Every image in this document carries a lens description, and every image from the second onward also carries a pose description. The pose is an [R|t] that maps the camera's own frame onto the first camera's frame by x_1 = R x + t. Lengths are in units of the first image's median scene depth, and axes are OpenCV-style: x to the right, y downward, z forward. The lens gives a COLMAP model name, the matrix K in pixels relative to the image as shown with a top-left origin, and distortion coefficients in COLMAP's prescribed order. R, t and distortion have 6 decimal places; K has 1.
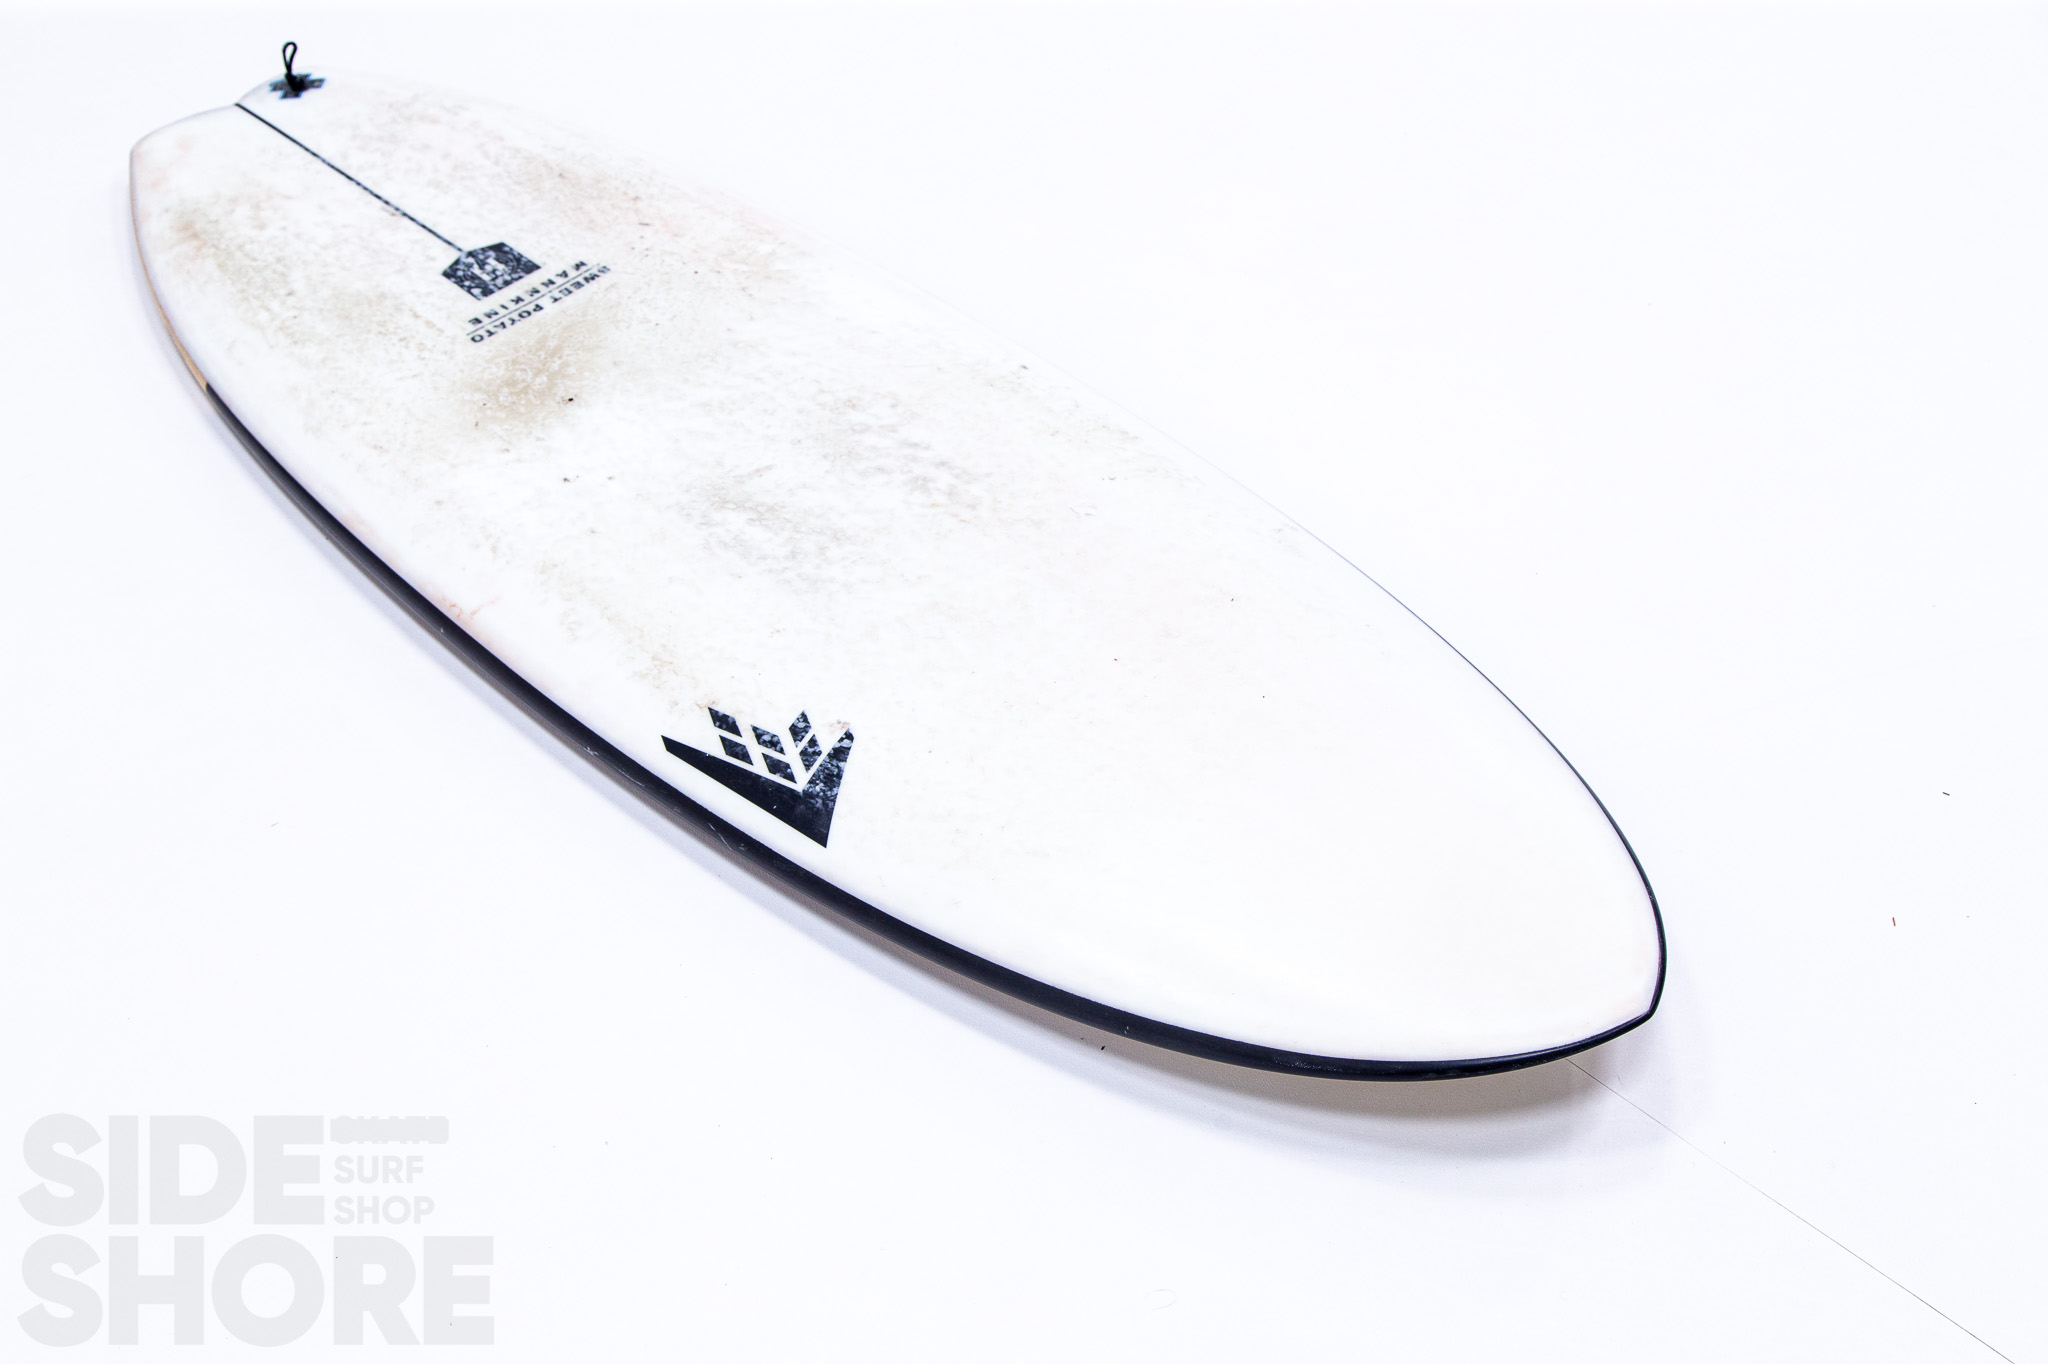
lens RADIAL K [[2276.5, 0, 1034.2], [0, 2276.5, 684.3], [0, 0, 1]] dist [0.001765, 0.000000]
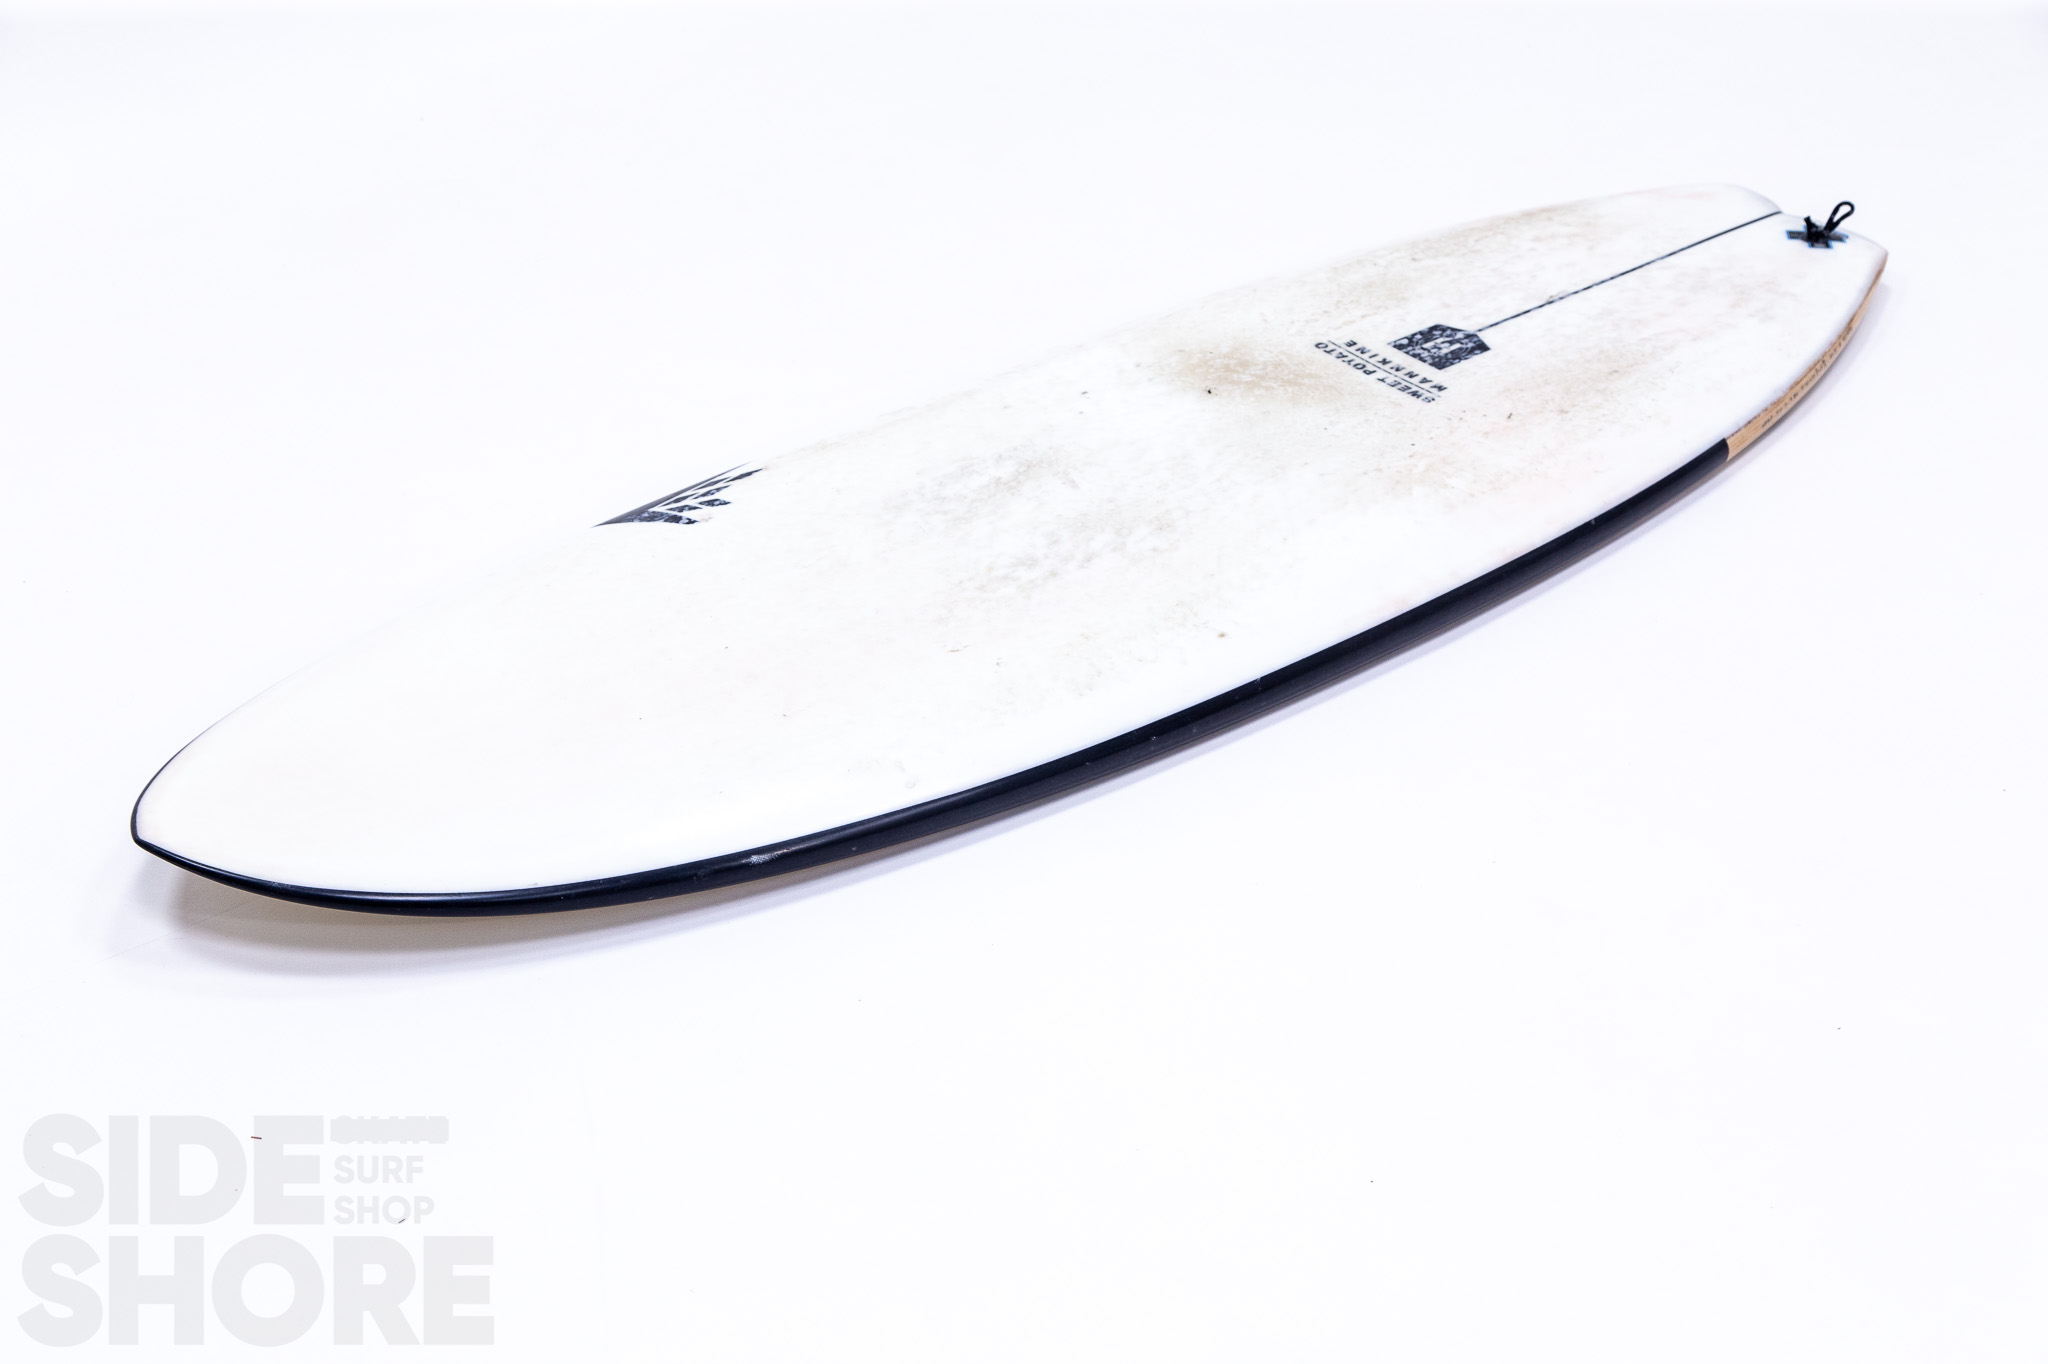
lens RADIAL K [[3268.5, 0, 1027.4], [0, 3268.5, 676.6], [0, 0, 1]] dist [-0.001125, 0.000000]
pose [[-0.113466, 0.576286, -0.809333, 1.074854], [-0.677571, 0.550891, 0.487255, -0.716525], [0.726652, 0.603668, 0.327967, 0.528223]]
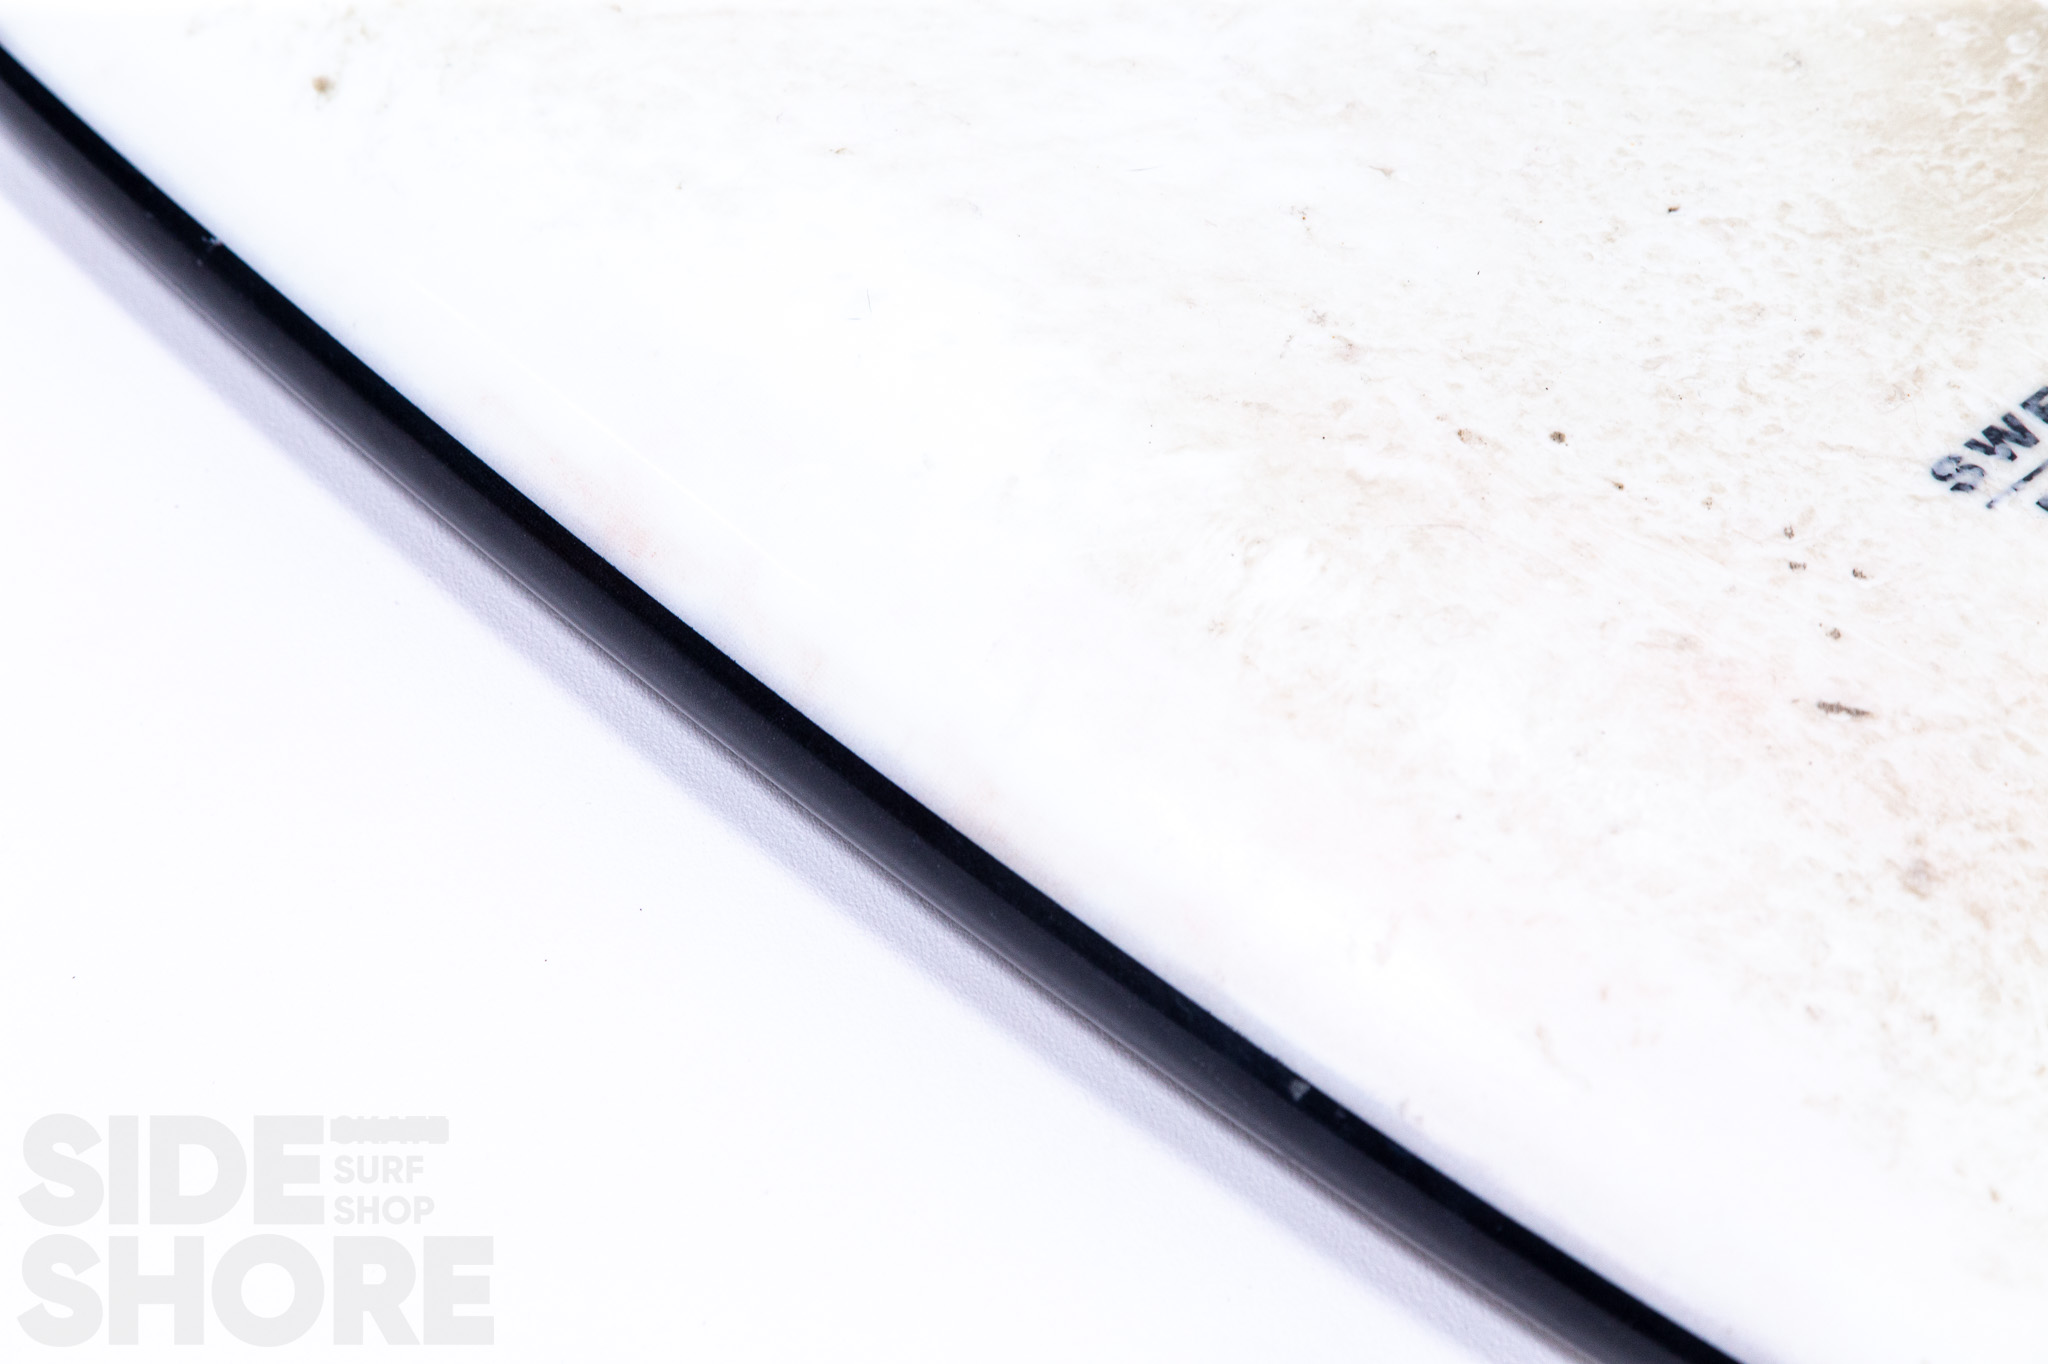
lens RADIAL K [[5566.8, 0, 1025.5], [0, 5566.8, 681.3], [0, 0, 1]] dist [-0.063477, 0.000000]
pose [[-0.991085, 0.048277, 0.124180, -0.173918], [0.122658, -0.033321, 0.991889, -0.818133], [0.052024, 0.998278, 0.027102, 1.064564]]
